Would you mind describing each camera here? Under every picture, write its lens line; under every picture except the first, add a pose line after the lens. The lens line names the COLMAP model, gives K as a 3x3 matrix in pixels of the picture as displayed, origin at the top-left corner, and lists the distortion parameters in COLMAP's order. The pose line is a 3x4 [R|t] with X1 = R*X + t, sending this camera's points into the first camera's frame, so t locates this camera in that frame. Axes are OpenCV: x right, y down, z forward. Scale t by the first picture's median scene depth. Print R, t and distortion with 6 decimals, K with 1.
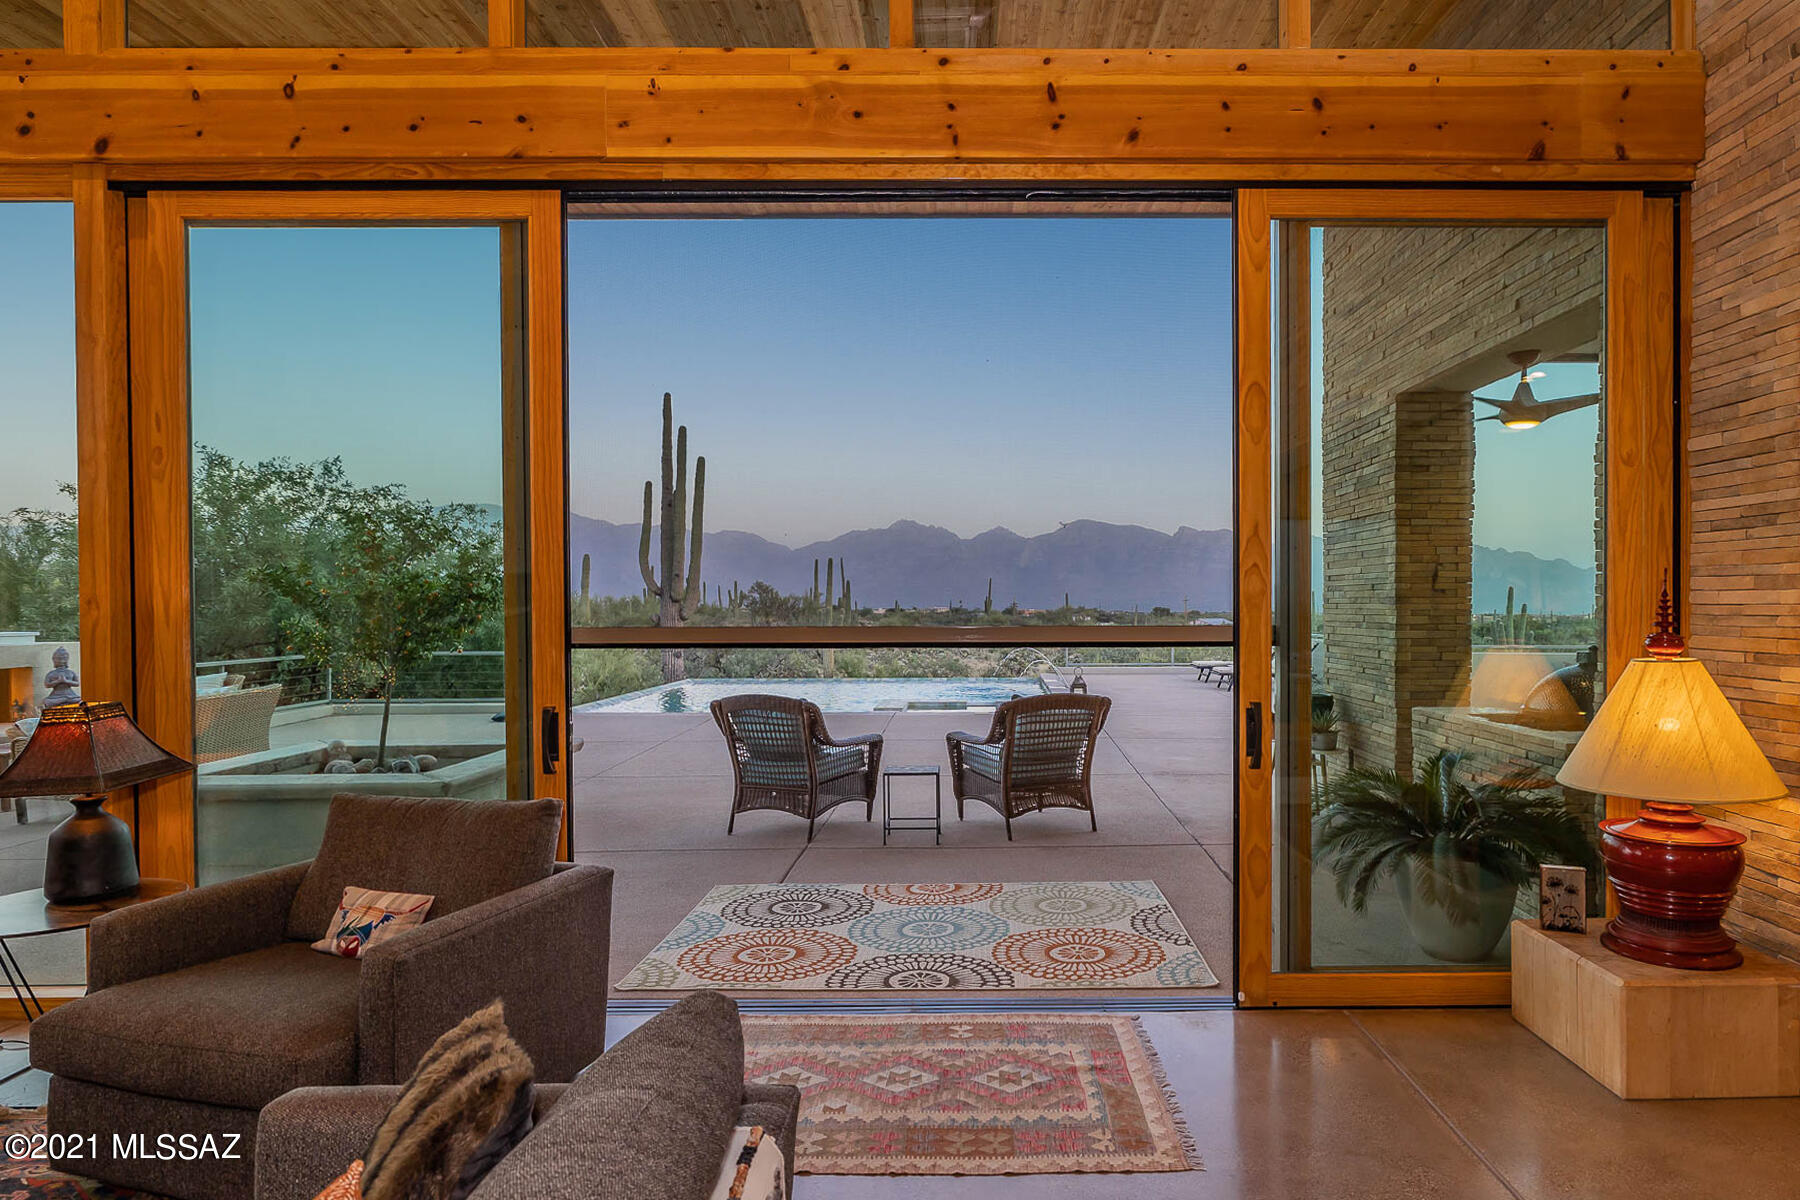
lens RADIAL K [[1044.6, 0, 960.0], [0, 1044.6, 623.7], [0, 0, 1]] dist [-0.006052, -0.002038]
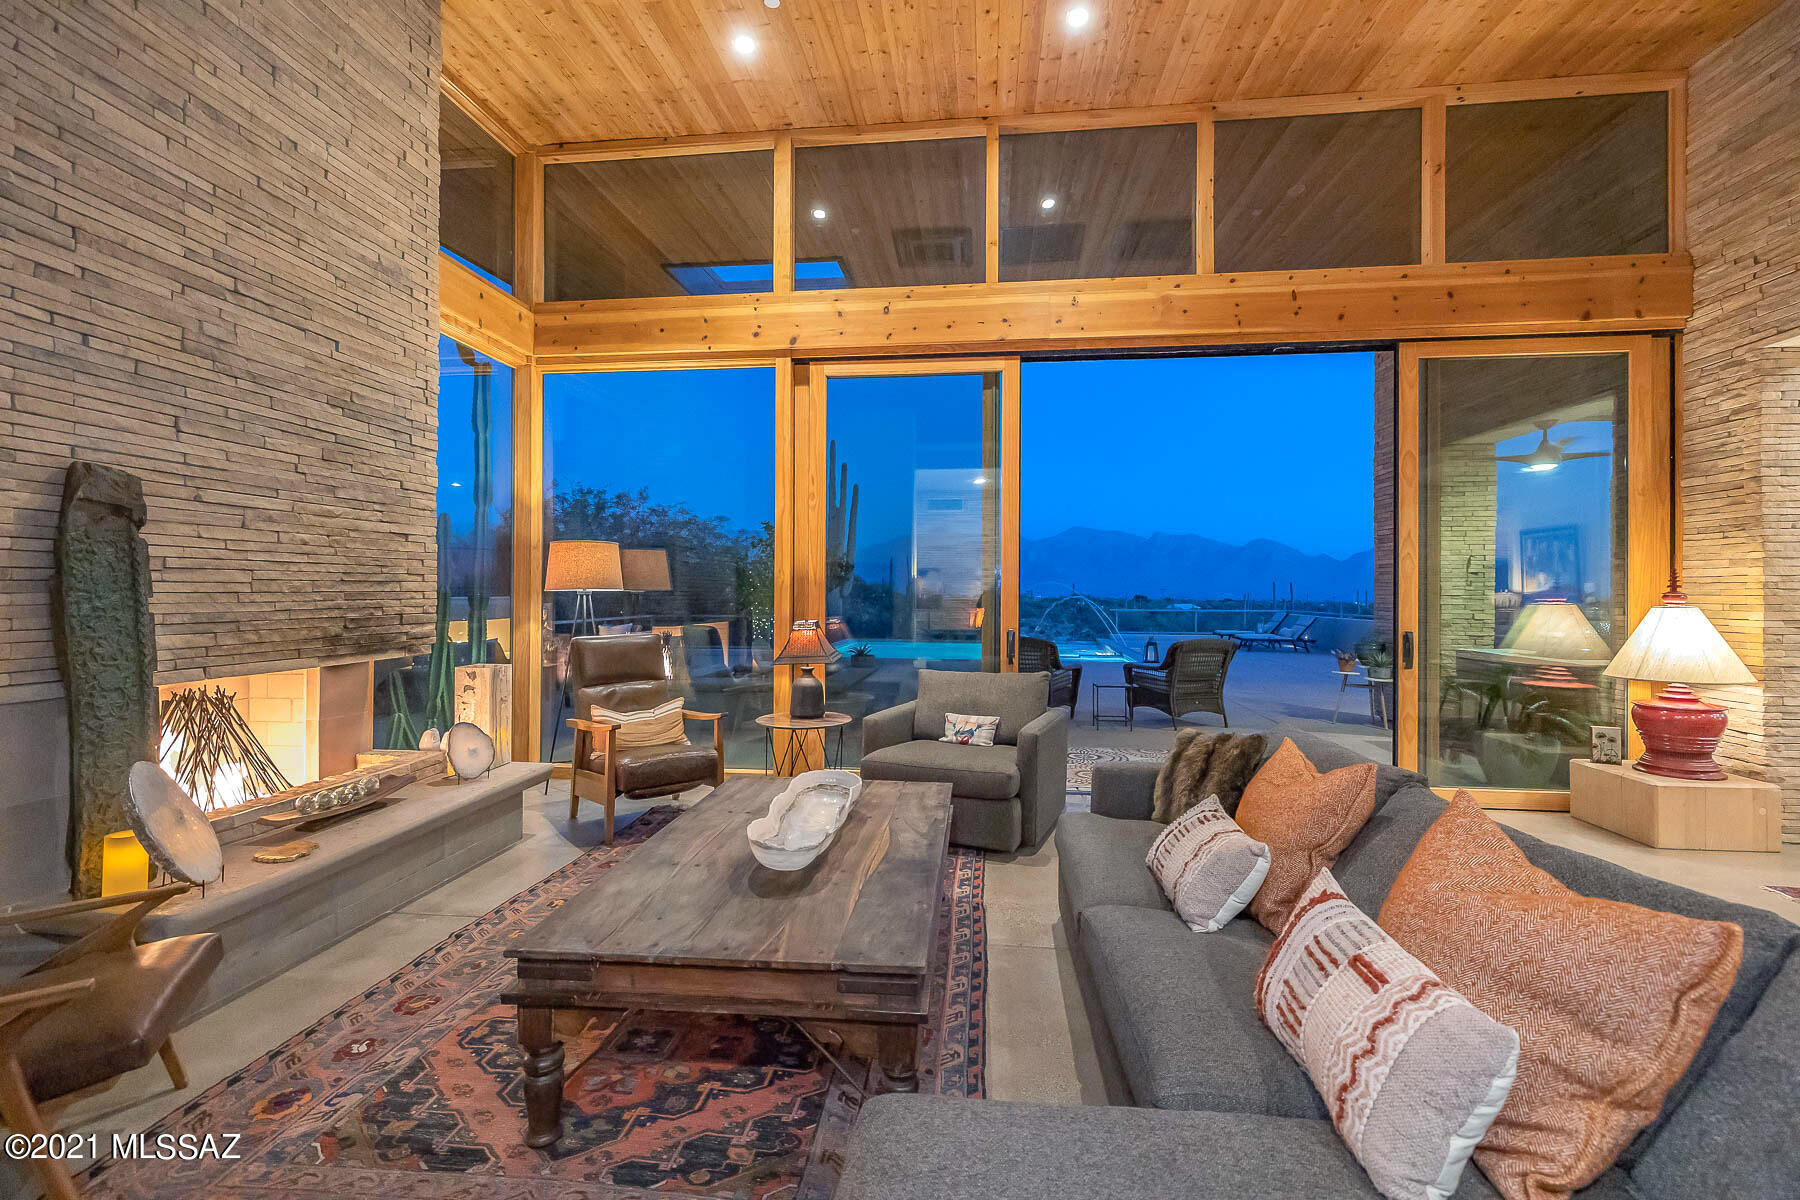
lens RADIAL K [[799.5, 0, 877.9], [0, 799.5, 597.4], [0, 0, 1]] dist [-0.000012, -0.000338]
pose [[0.992769, 0.007167, -0.119830, -0.465188], [-0.008751, 0.999881, -0.012695, 0.043601], [0.119724, 0.013652, 0.992713, -0.469997]]
